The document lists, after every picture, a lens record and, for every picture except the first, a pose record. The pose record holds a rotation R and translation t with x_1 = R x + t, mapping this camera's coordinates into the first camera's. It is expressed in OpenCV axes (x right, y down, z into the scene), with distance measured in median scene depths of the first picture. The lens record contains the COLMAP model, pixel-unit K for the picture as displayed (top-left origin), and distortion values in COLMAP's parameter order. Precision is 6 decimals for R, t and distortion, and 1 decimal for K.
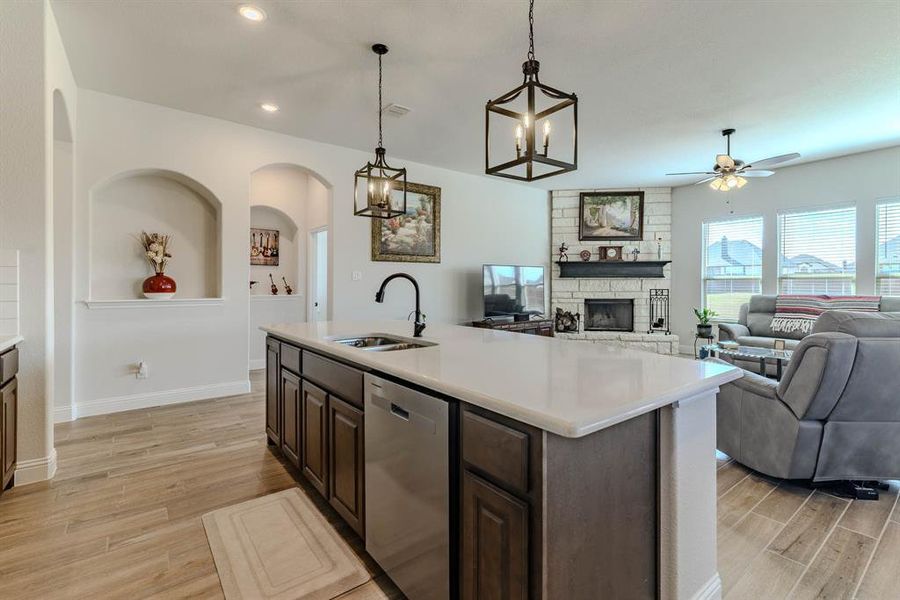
lens RADIAL K [[404.0, 0, 456.5], [0, 404.0, 292.5], [0, 0, 1]] dist [0.010920, -0.001154]
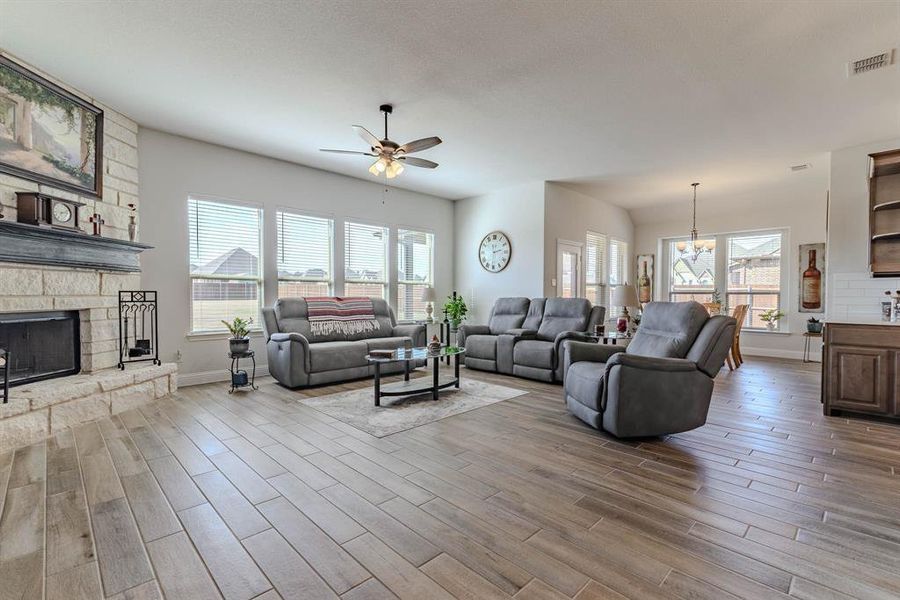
lens RADIAL K [[404.0, 0, 449.8], [0, 404.0, 302.1], [0, 0, 1]] dist [0.010920, -0.001154]
pose [[-0.108523, -0.018306, 0.993925, -0.165739], [0.012091, 0.999732, 0.019734, 0.002241], [-0.994020, 0.014159, -0.108273, 0.741474]]
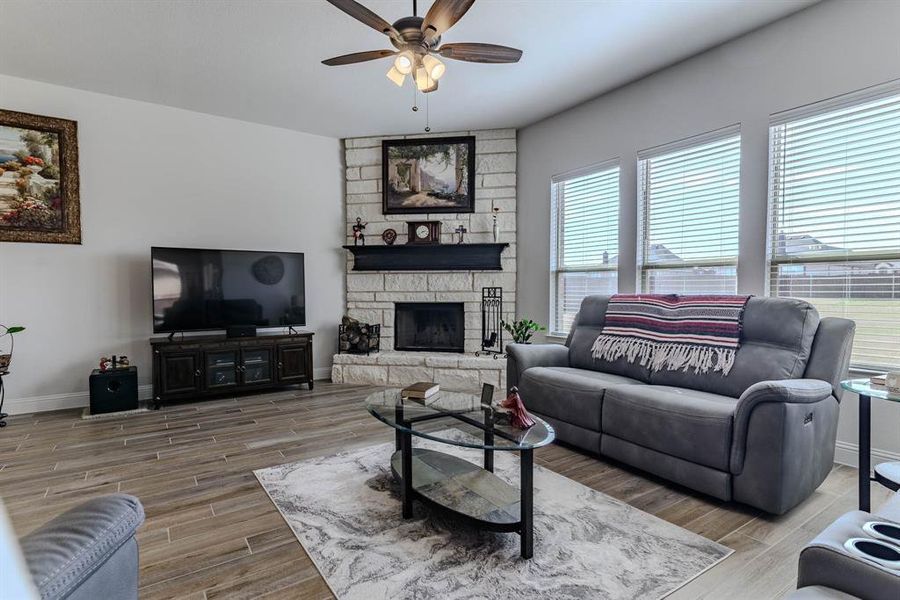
lens RADIAL K [[455.5, 0, 455.8], [0, 455.5, 303.8], [0, 0, 1]] dist [0.011539, -0.001228]
pose [[0.998407, 0.000987, -0.056405, 0.585168], [-0.000184, 0.999898, 0.014249, 0.009139], [0.056413, -0.014216, 0.998306, 0.331490]]
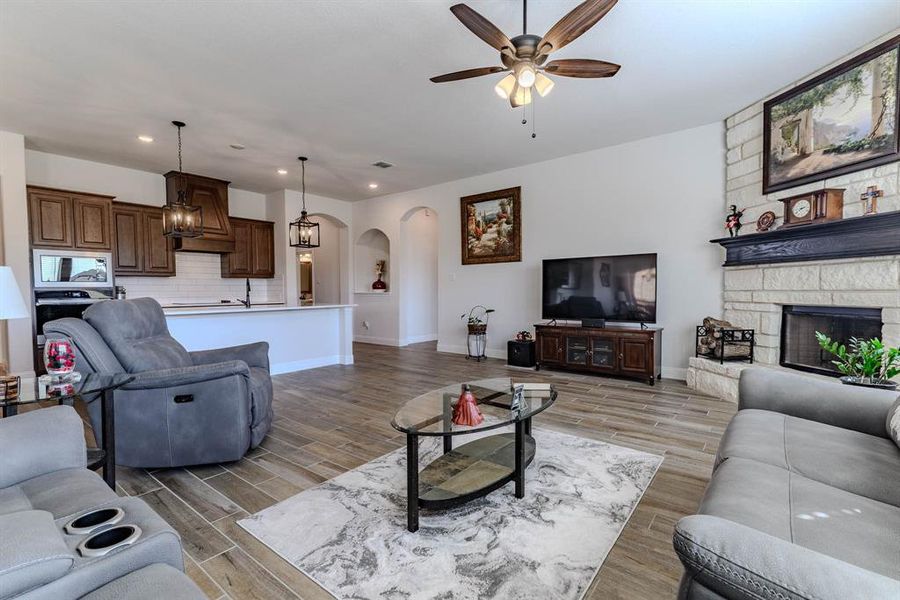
lens RADIAL K [[404.0, 0, 452.9], [0, 404.0, 303.6], [0, 0, 1]] dist [0.010920, -0.001154]
pose [[0.245961, 0.032394, -0.968738, 0.915702], [-0.011790, 0.999467, 0.030428, 0.004702], [0.969208, 0.003937, 0.246212, 0.596049]]
